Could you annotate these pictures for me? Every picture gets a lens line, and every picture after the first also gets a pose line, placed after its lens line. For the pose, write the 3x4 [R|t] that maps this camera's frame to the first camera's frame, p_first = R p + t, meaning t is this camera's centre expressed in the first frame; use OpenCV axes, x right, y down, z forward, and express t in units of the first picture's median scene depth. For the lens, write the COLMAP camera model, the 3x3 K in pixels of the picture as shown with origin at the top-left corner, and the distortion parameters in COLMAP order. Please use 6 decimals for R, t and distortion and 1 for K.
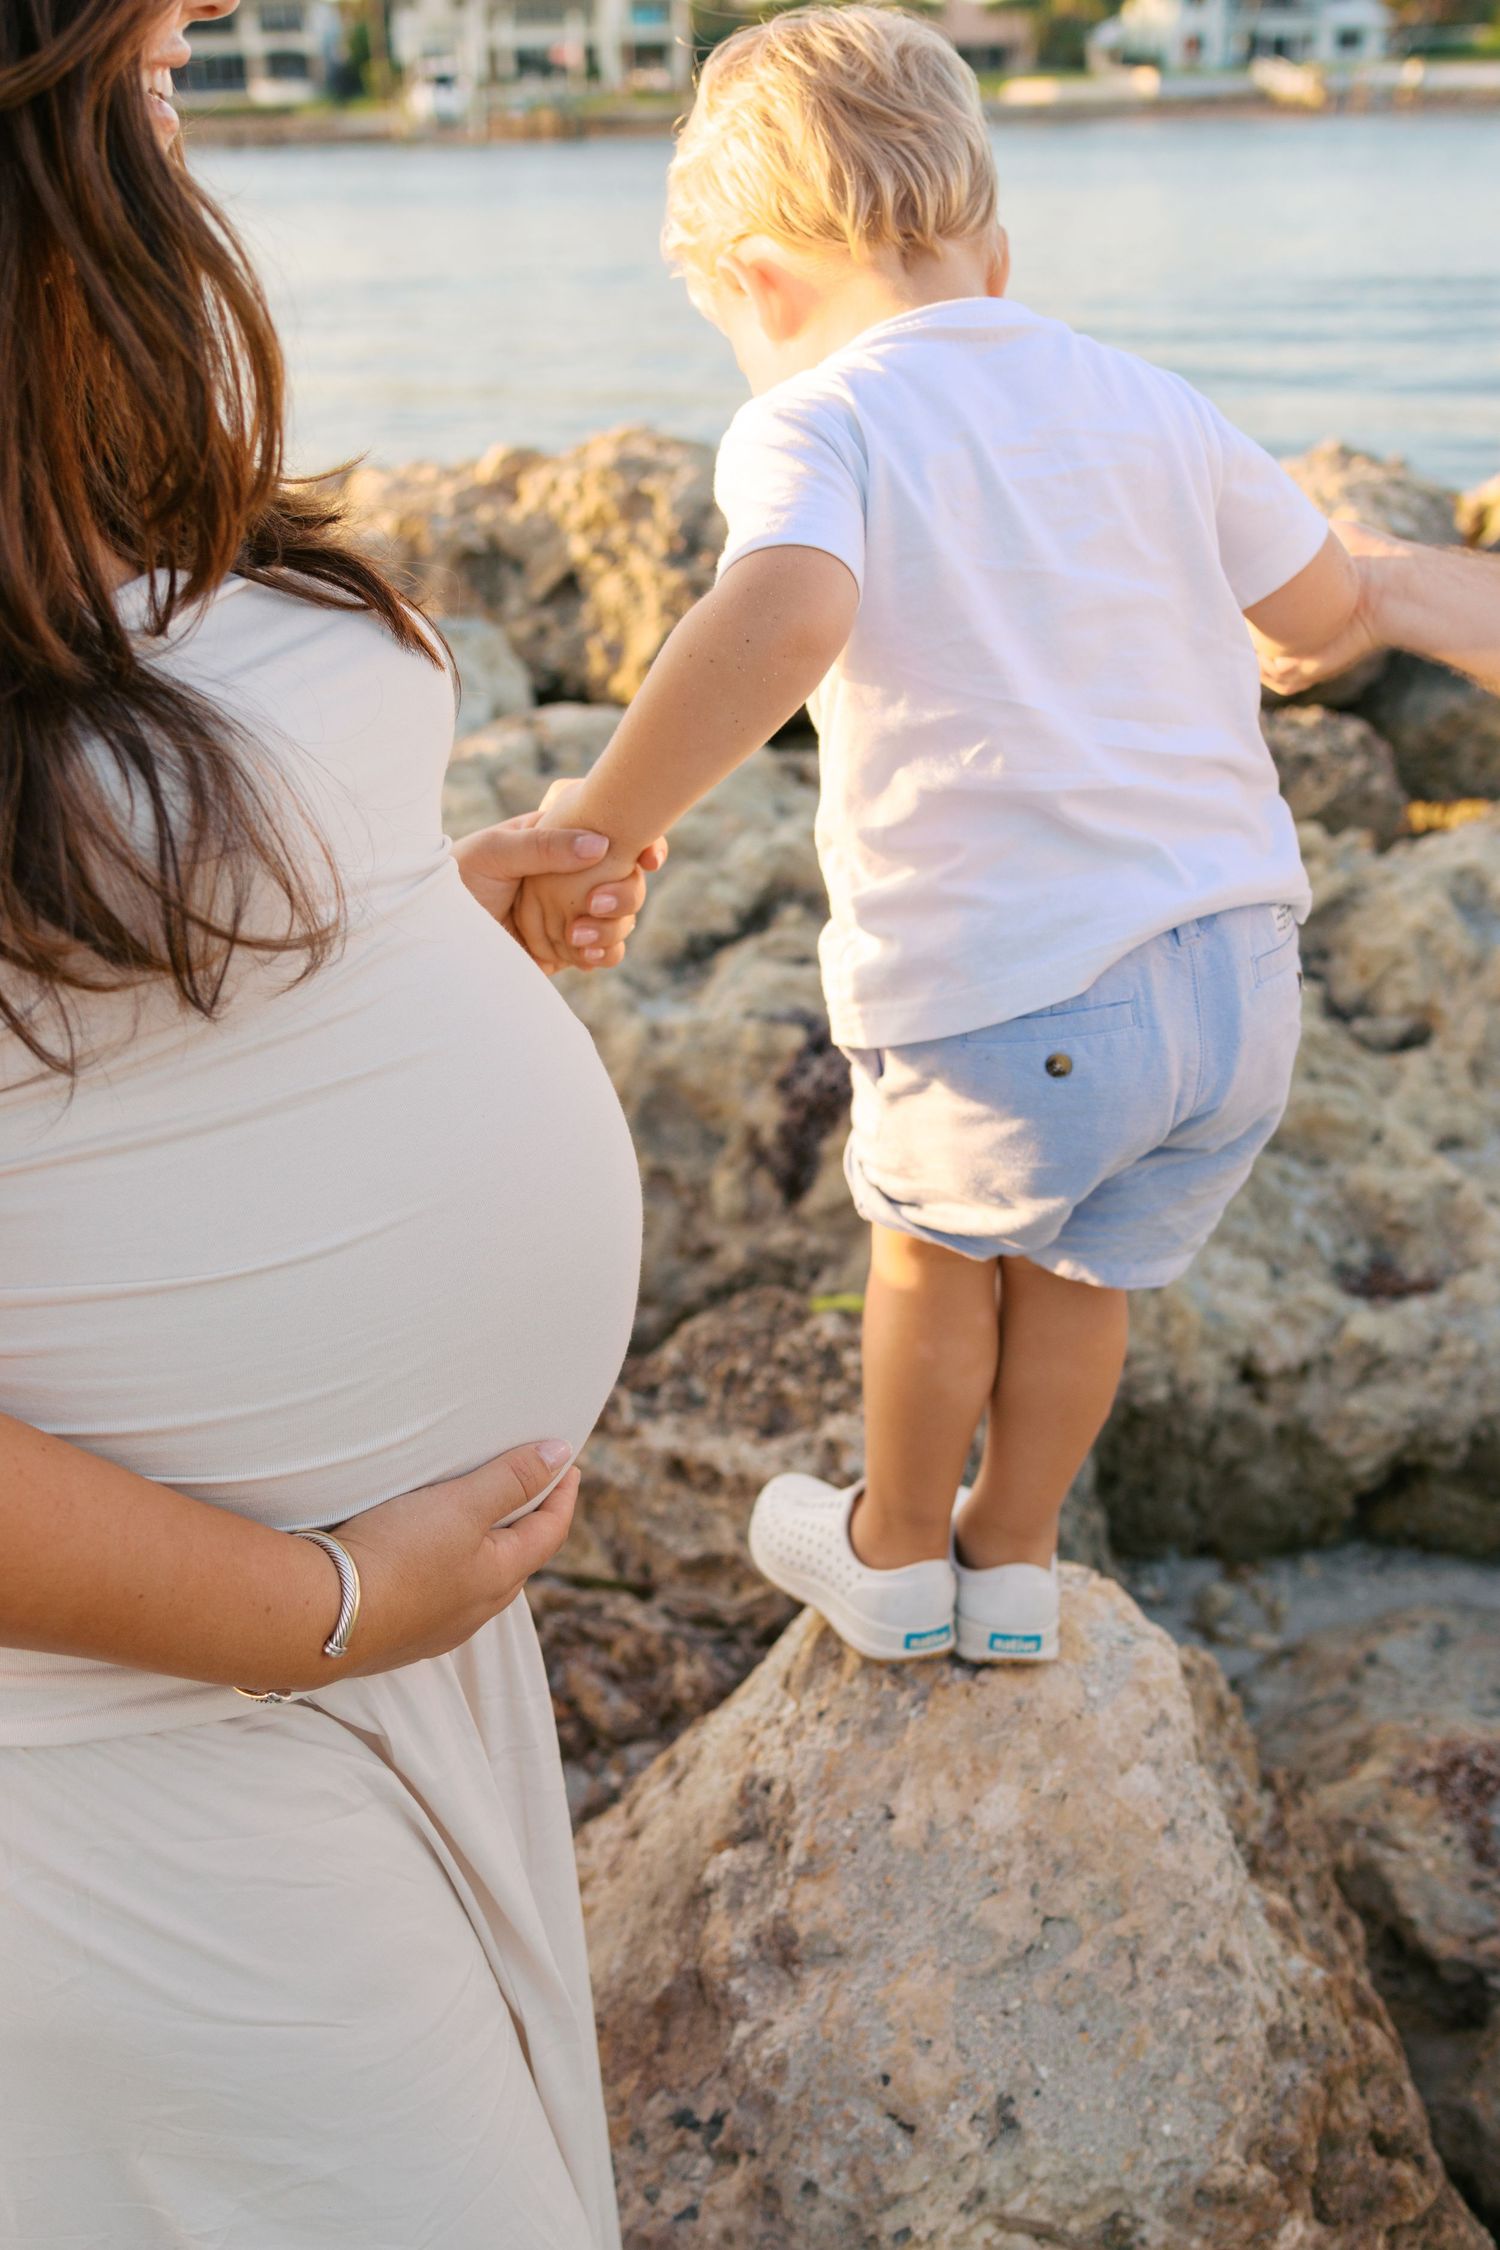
lens RADIAL K [[2478.2, 0, 738.9], [0, 2478.2, 1181.9], [0, 0, 1]] dist [-0.003950, 0.009175]
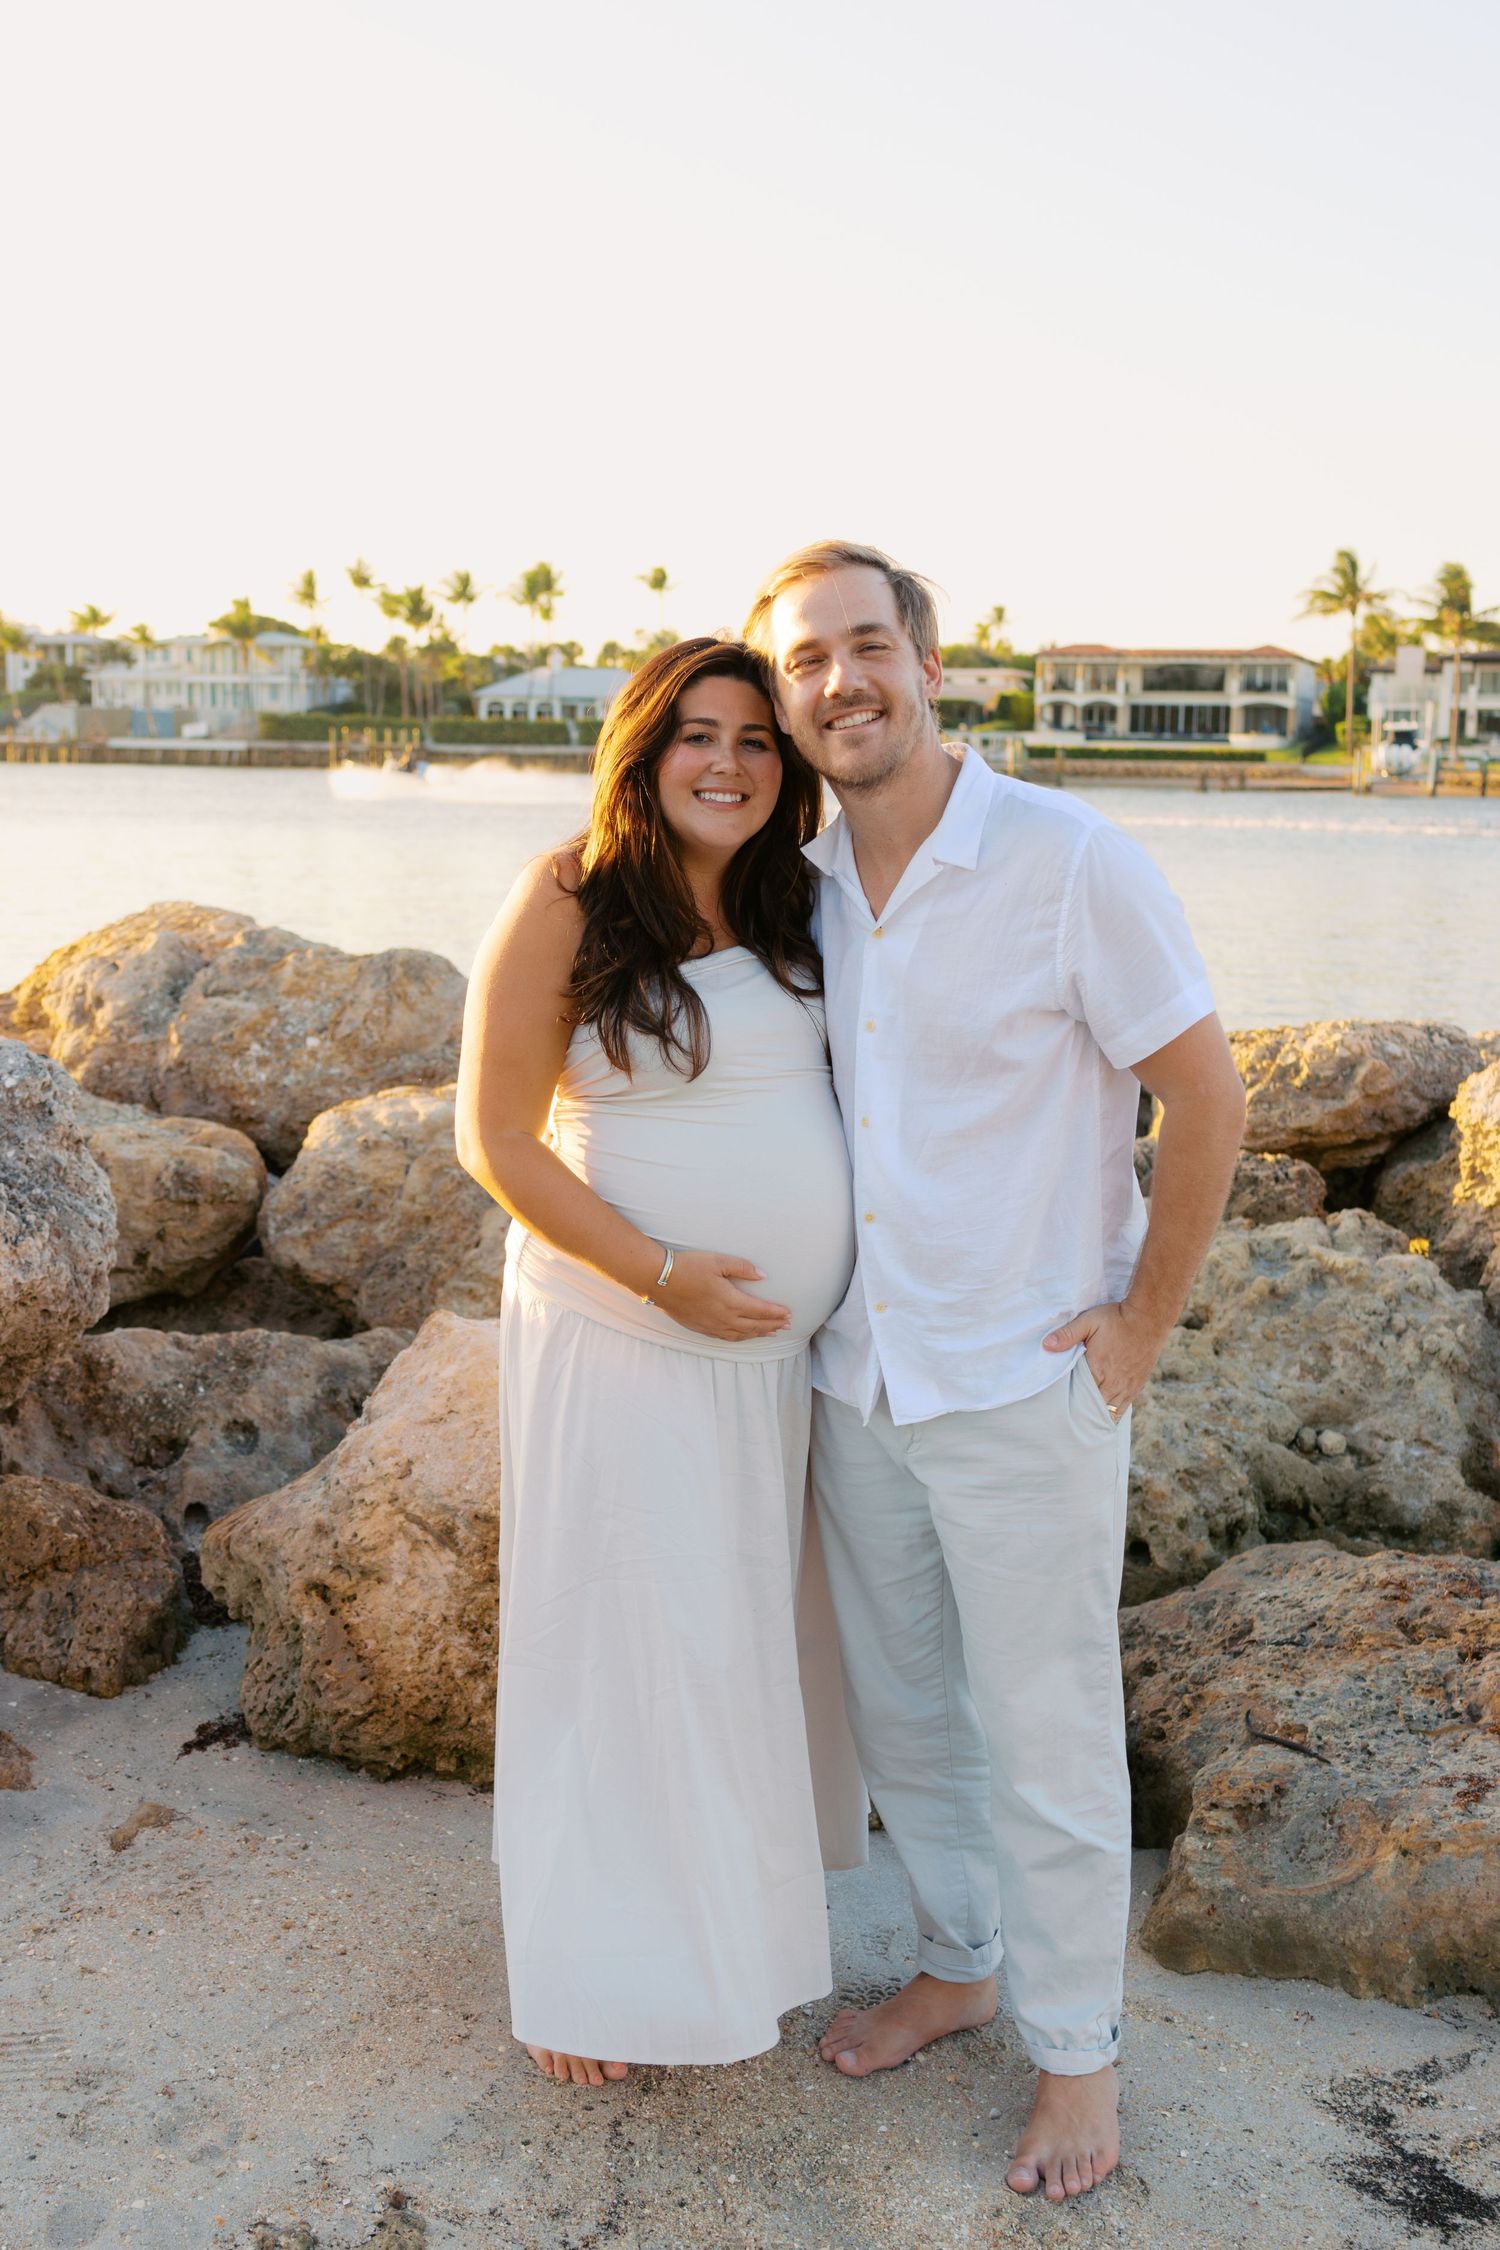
lens RADIAL K [[2478.2, 0, 738.9], [0, 2478.2, 1181.9], [0, 0, 1]] dist [-0.003950, 0.009175]
pose [[0.927151, 0.105295, -0.359589, 0.621120], [-0.186920, 0.961732, -0.200331, 0.250817], [0.324735, 0.252951, 0.911352, -0.633022]]
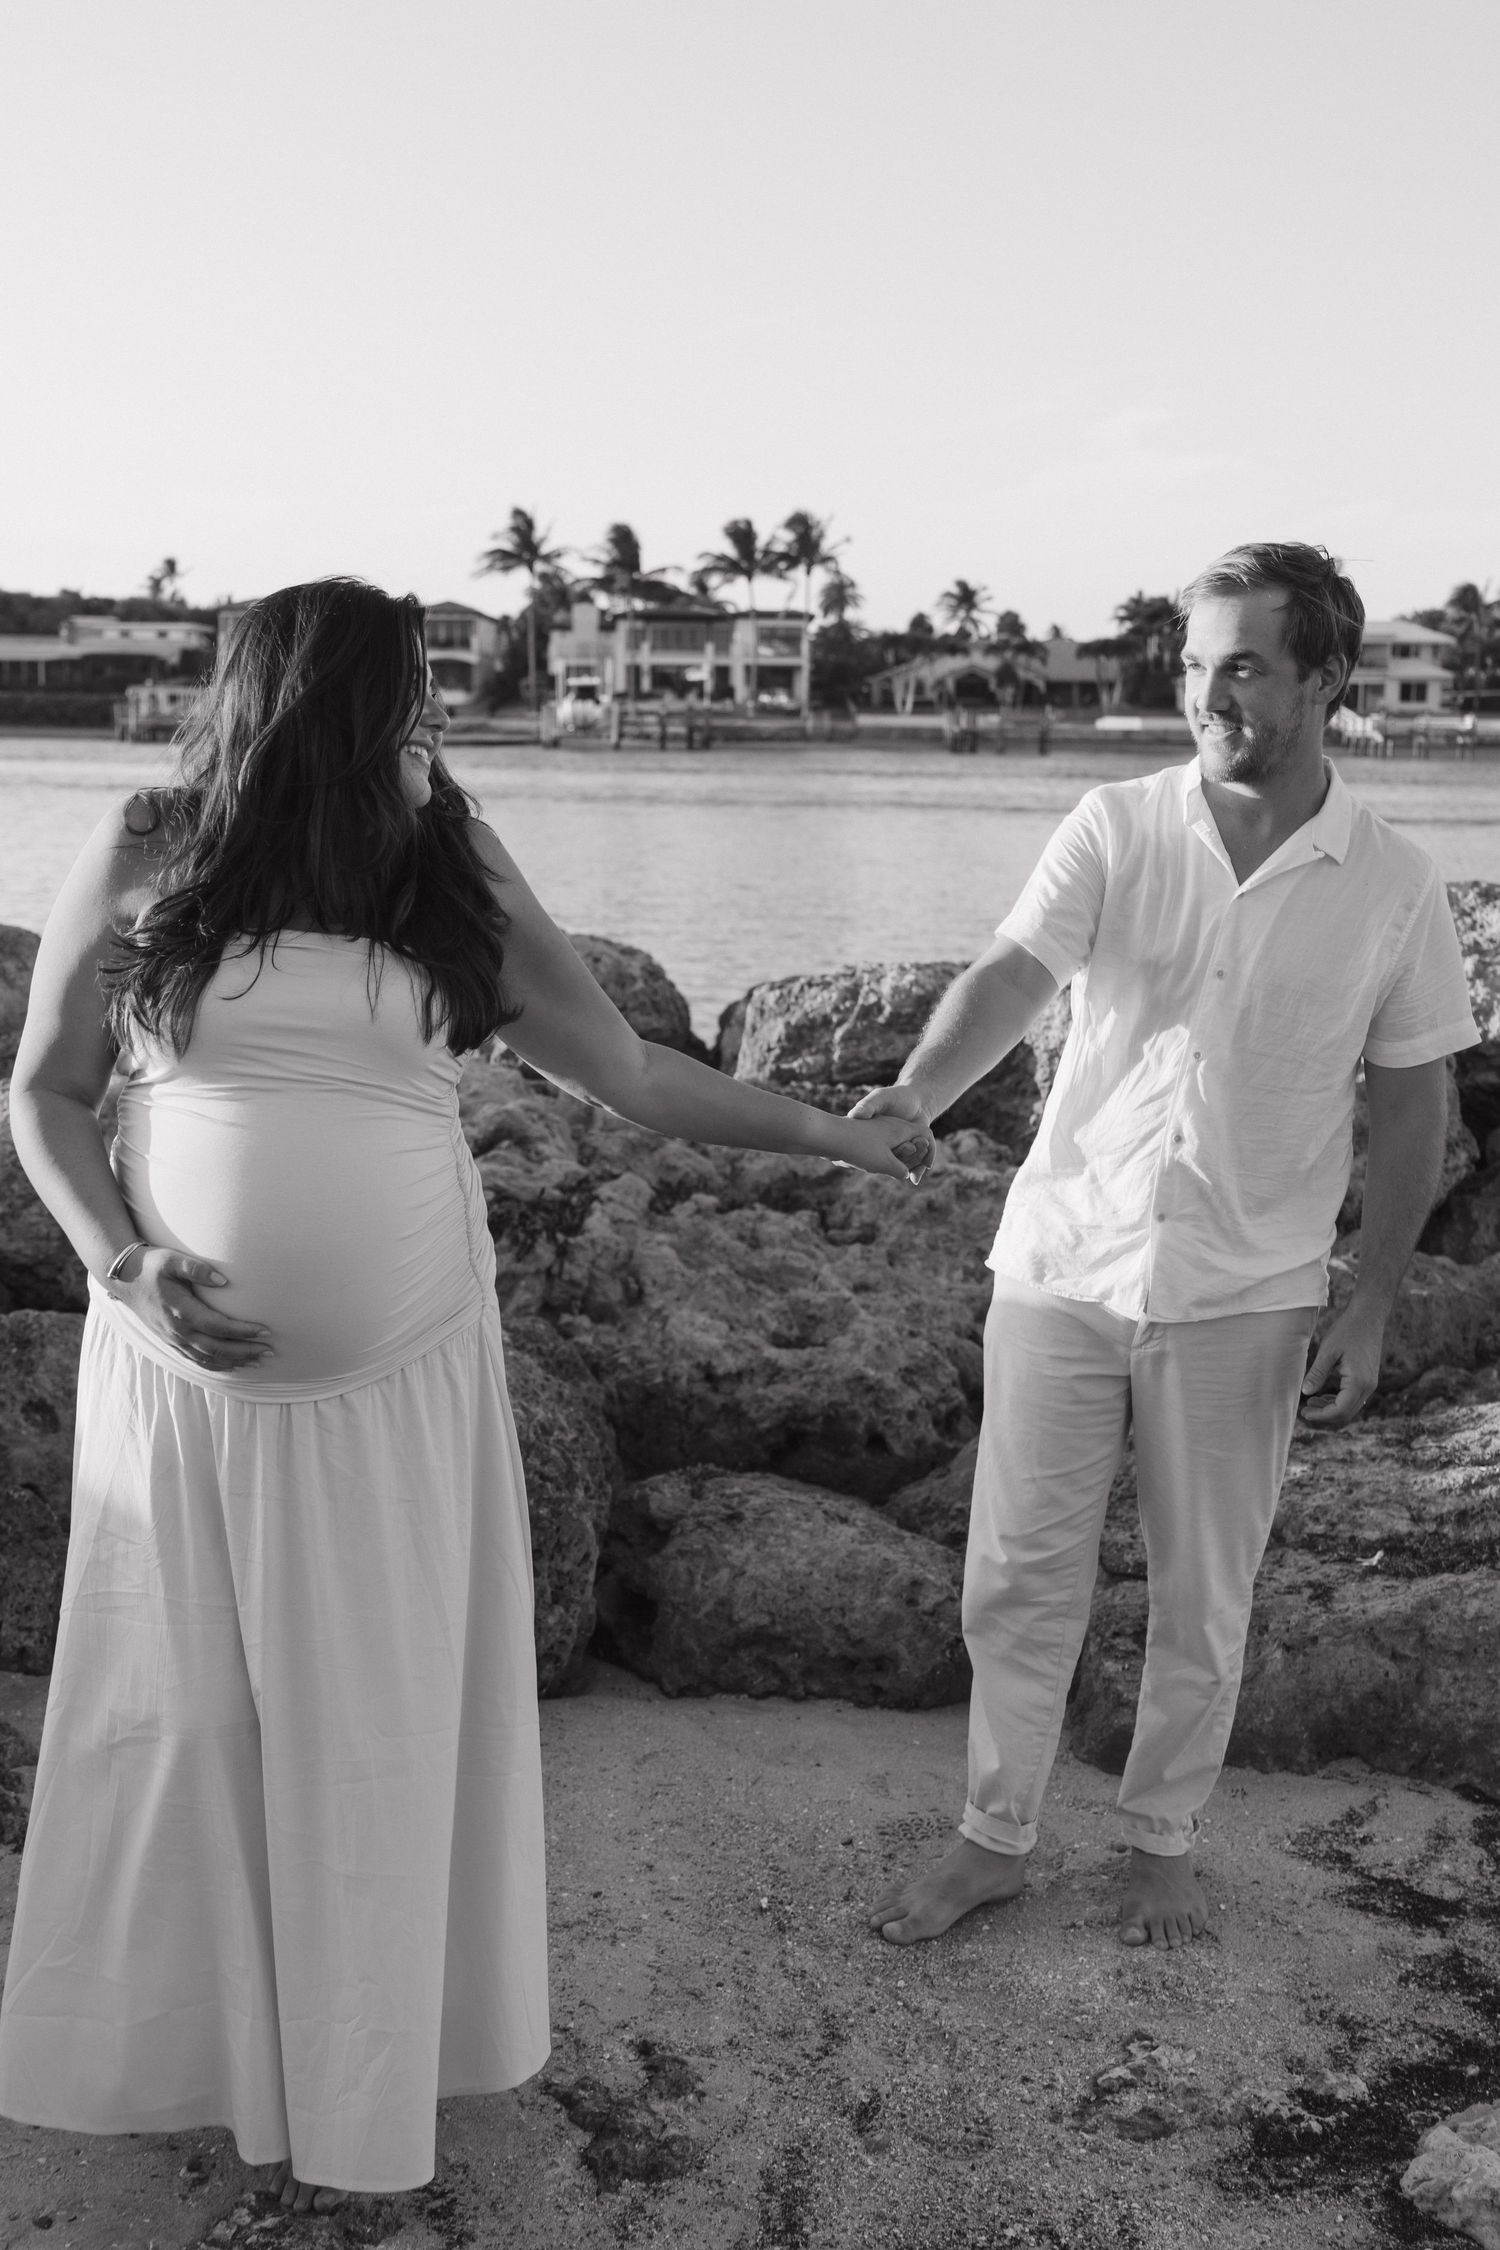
lens RADIAL K [[2478.2, 0, 738.9], [0, 2478.2, 1181.9], [0, 0, 1]] dist [-0.003950, 0.009175]
pose [[0.997807, 0.048316, -0.045246, 0.287135], [-0.057229, 0.973165, -0.222878, 0.330230], [0.033263, 0.224979, 0.973796, -0.810516]]
